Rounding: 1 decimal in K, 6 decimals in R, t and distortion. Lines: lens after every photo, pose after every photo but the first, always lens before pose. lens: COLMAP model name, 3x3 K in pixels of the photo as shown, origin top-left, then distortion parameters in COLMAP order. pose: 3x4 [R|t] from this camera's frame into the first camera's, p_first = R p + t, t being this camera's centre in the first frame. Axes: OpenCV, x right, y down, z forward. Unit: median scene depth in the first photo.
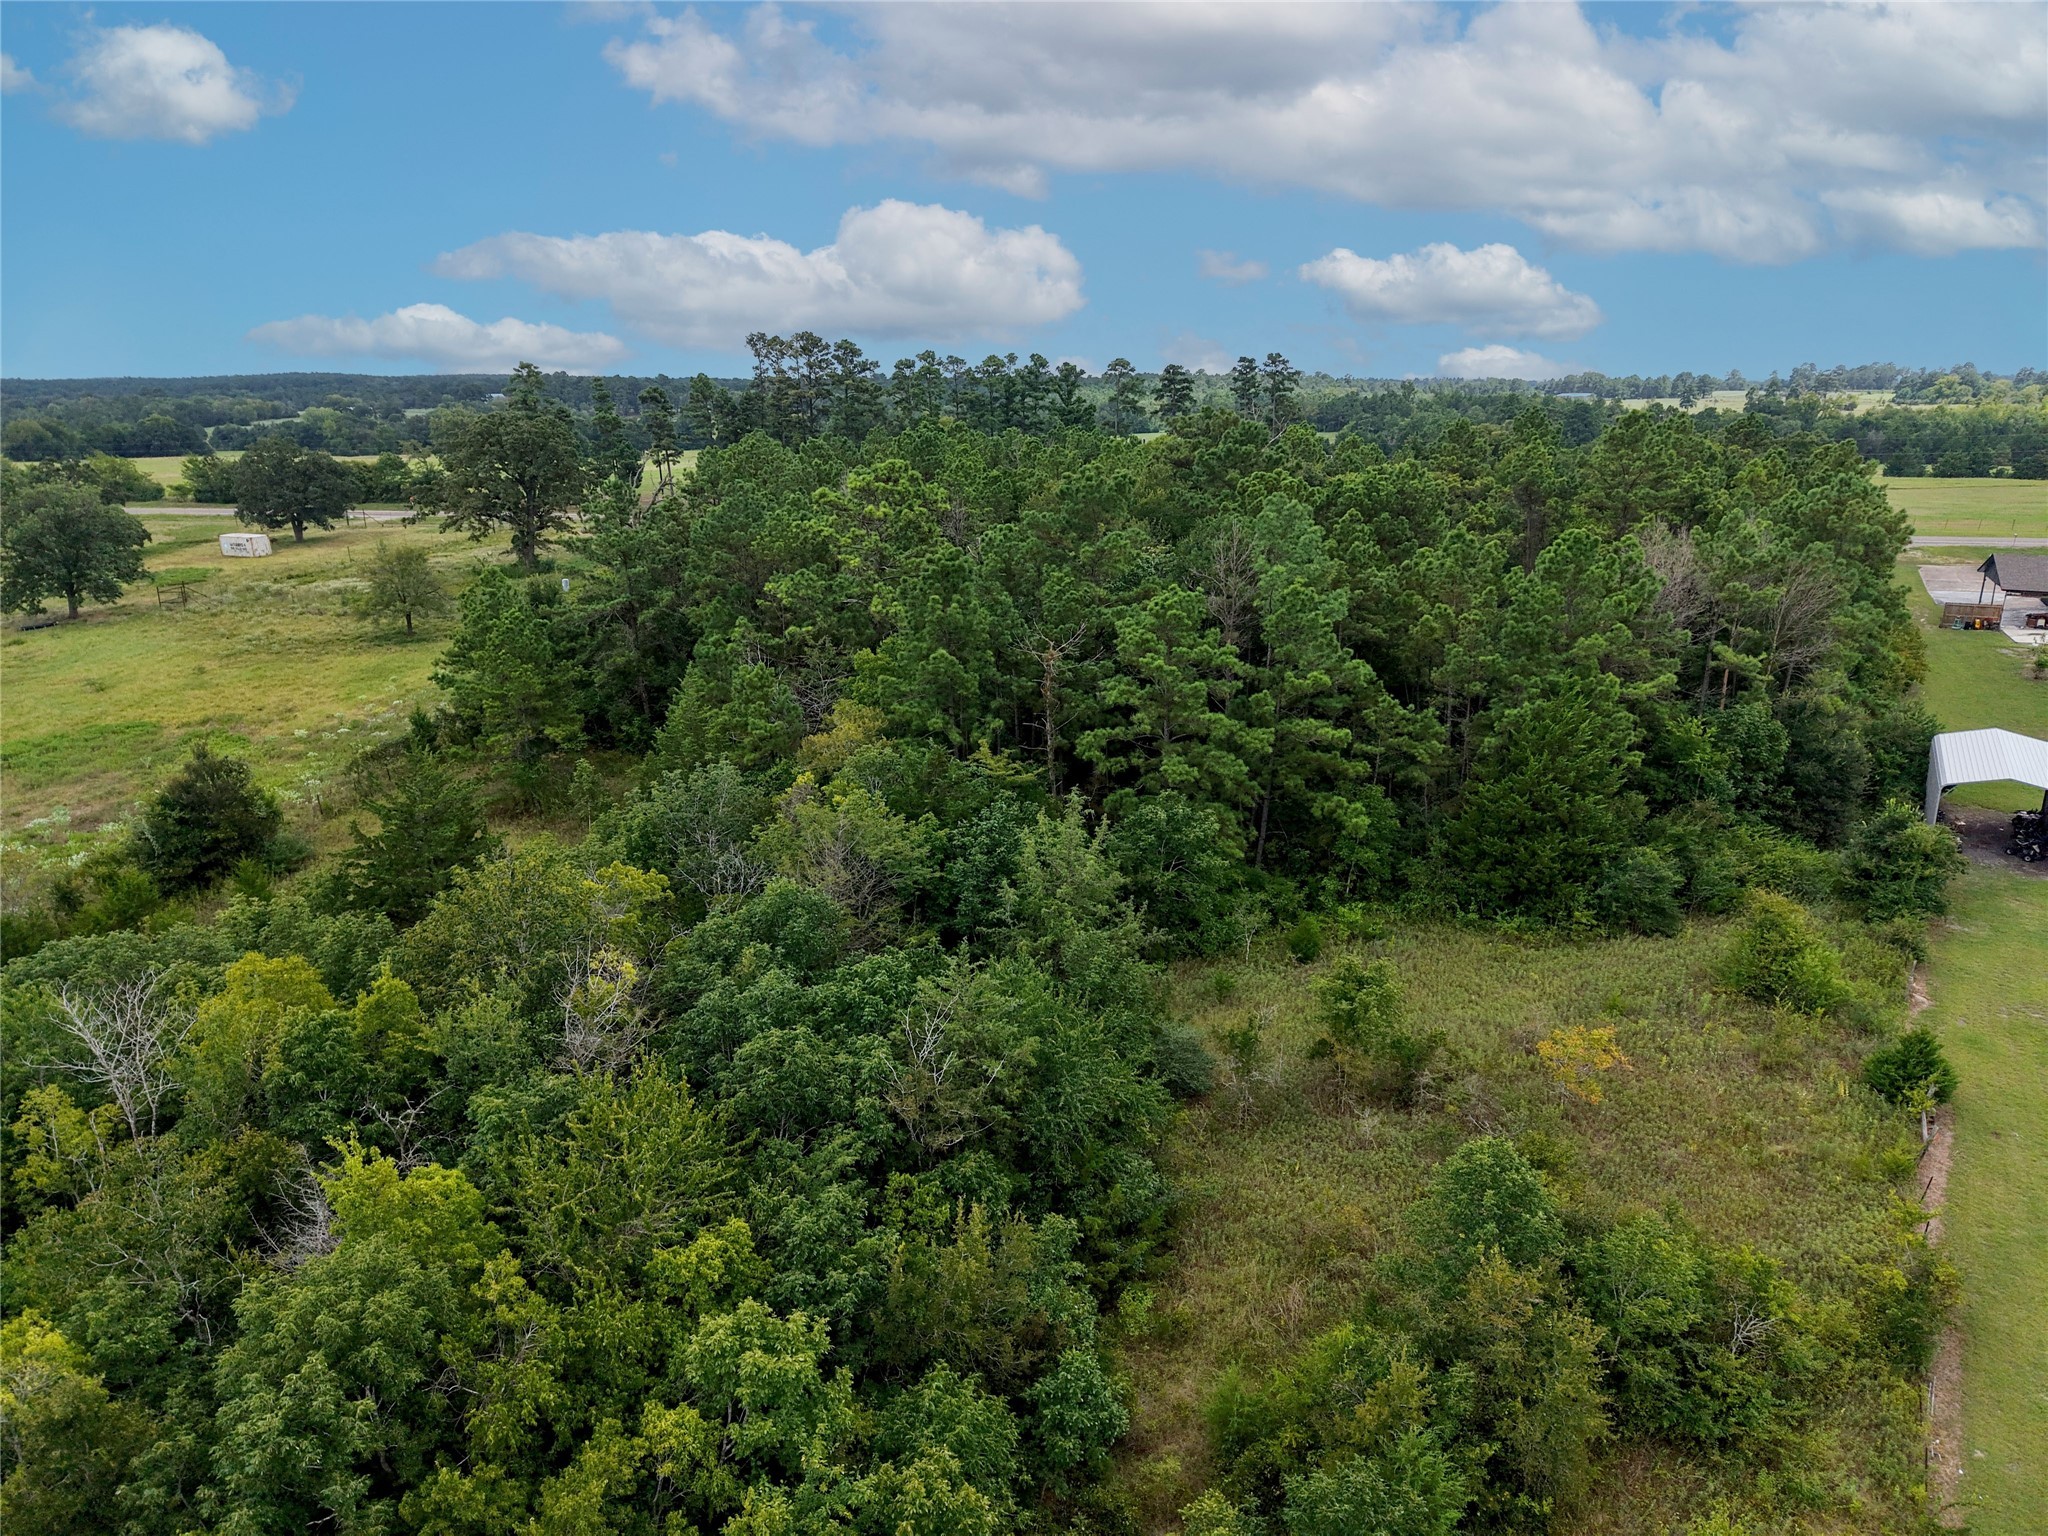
lens RADIAL K [[1369.6, 0, 1024.0], [0, 1369.6, 768.0], [0, 0, 1]] dist [0.013658, -0.008929]
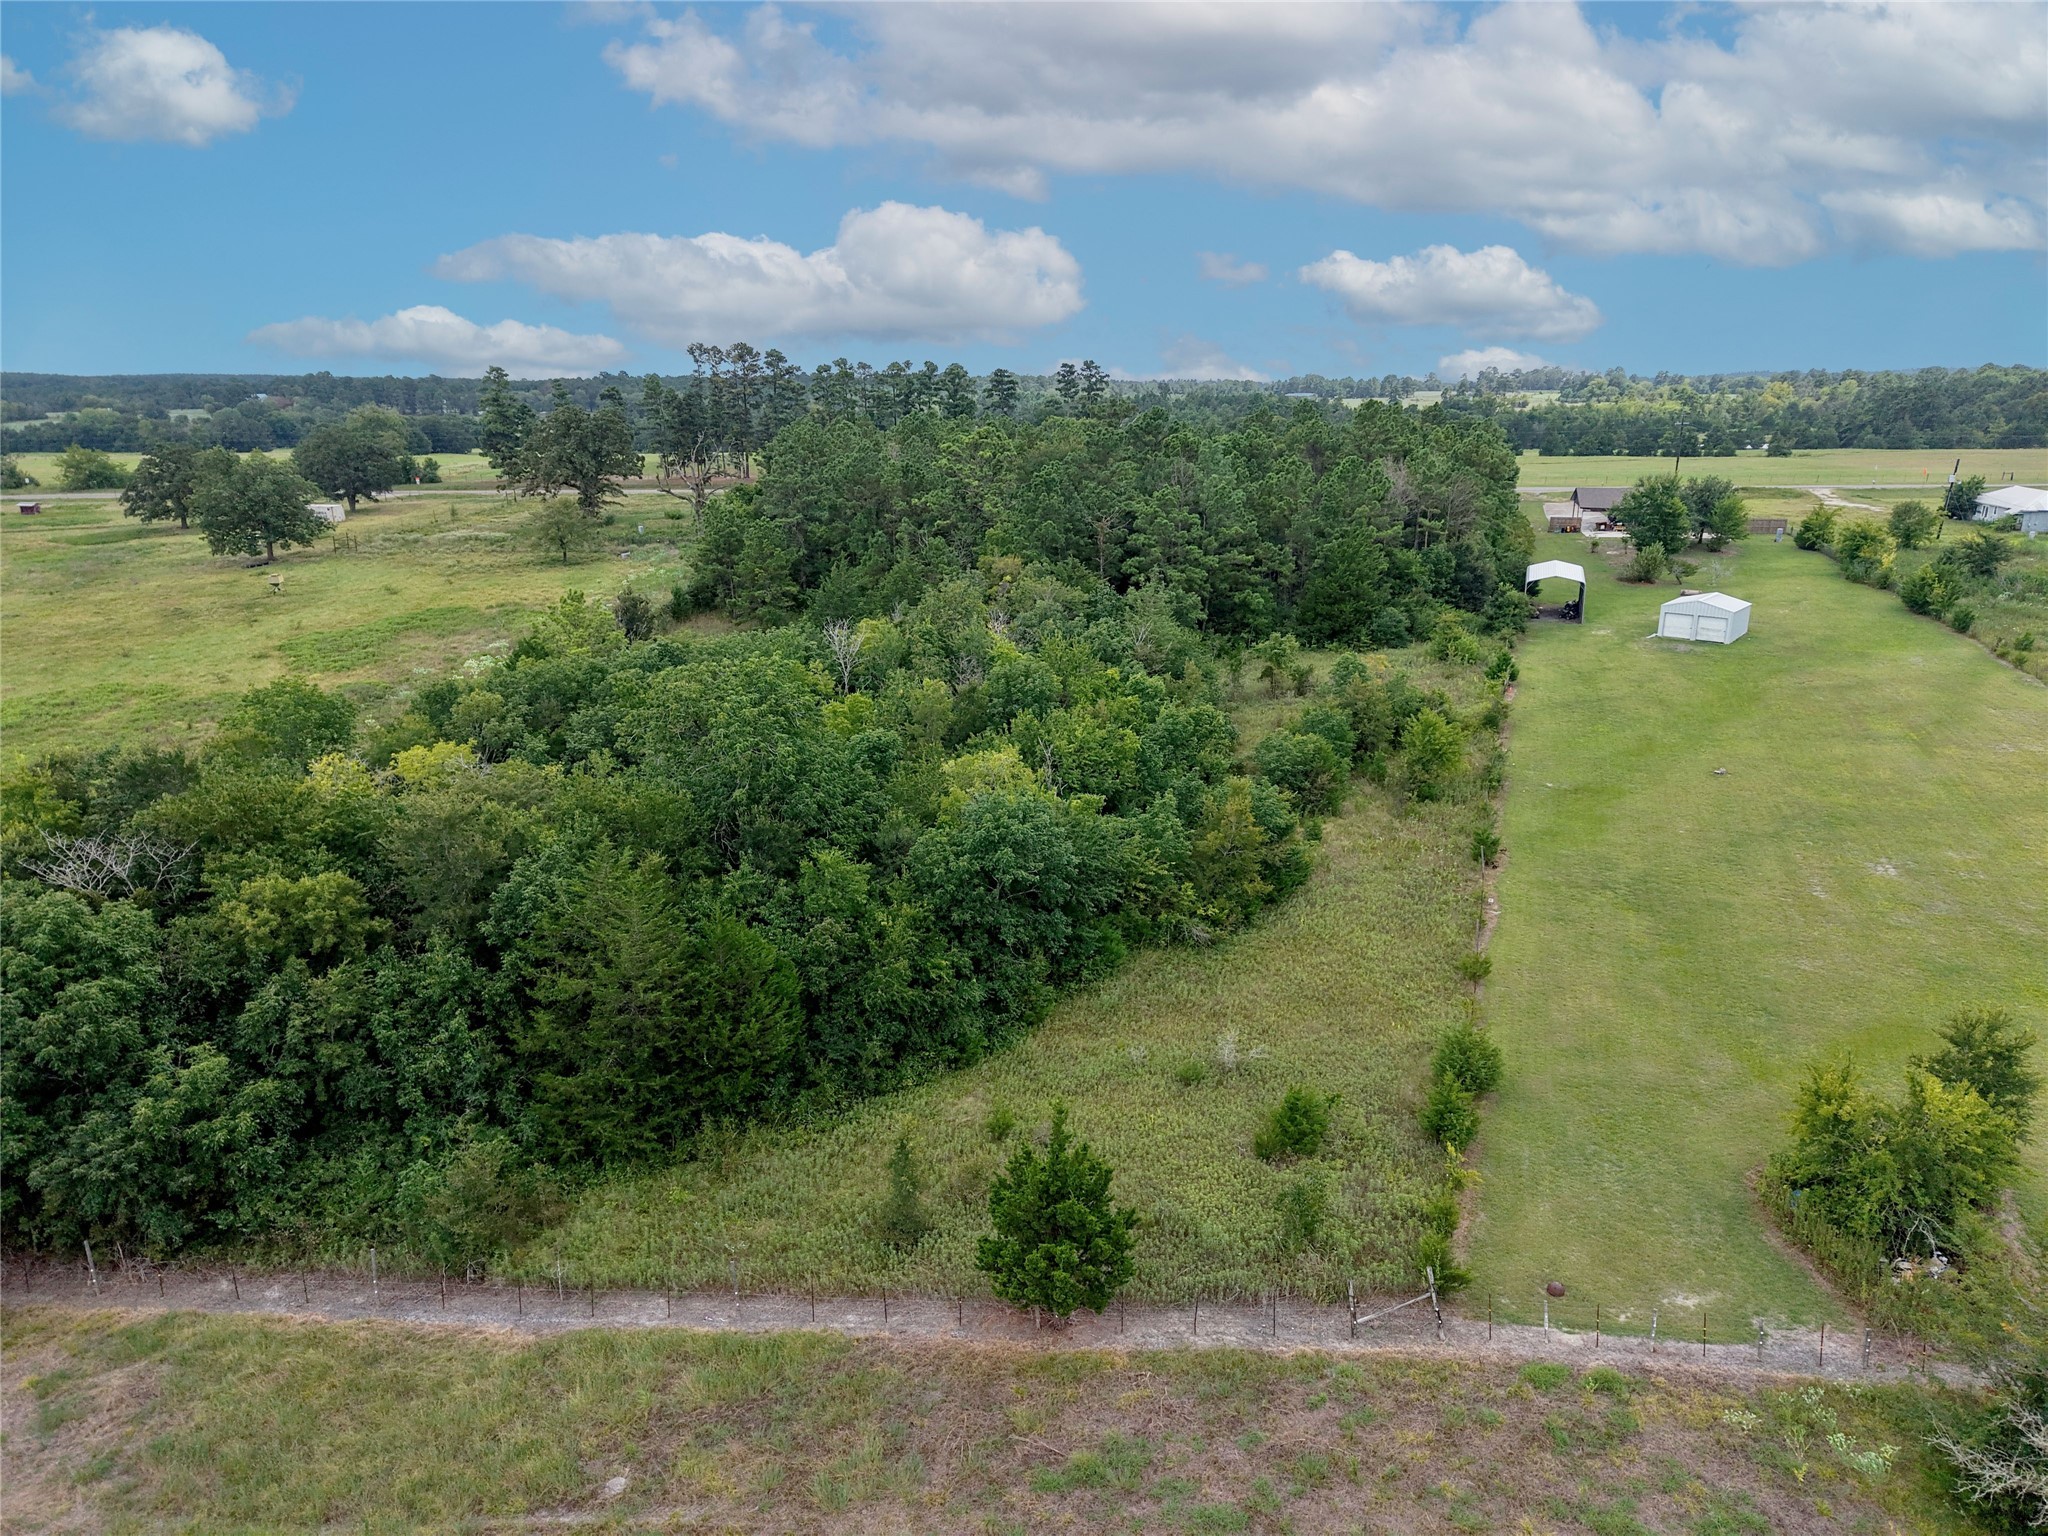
lens RADIAL K [[1369.6, 0, 1024.0], [0, 1369.6, 768.0], [0, 0, 1]] dist [0.013658, -0.008929]
pose [[0.983496, -0.048526, 0.174299, -0.144349], [0.048603, 0.998811, 0.003833, 0.081745], [-0.174278, 0.004702, 0.984685, -0.290971]]
